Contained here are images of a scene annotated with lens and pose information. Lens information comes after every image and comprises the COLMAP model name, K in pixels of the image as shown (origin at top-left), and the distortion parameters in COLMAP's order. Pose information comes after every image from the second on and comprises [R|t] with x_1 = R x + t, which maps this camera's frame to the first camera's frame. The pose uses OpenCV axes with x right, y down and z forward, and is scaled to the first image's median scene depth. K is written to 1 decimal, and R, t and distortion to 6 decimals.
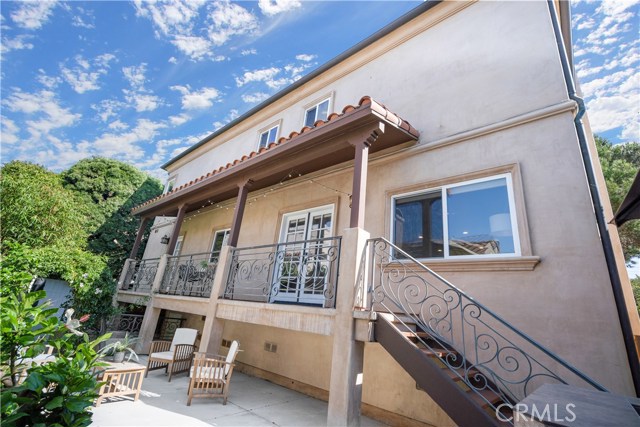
lens RADIAL K [[291.9, 0, 319.4], [0, 291.9, 210.2], [0, 0, 1]] dist [-0.003723, -0.000464]
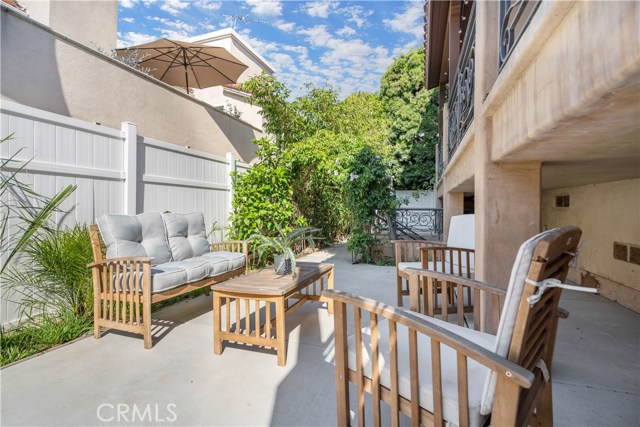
lens RADIAL K [[291.7, 0, 316.9], [0, 291.7, 216.5], [0, 0, 1]] dist [-0.002640, -0.000161]
pose [[0.358720, -0.079429, -0.930060, -0.062407], [0.355098, 0.933073, 0.057273, 0.148279], [0.863265, -0.350807, 0.362917, 0.311651]]
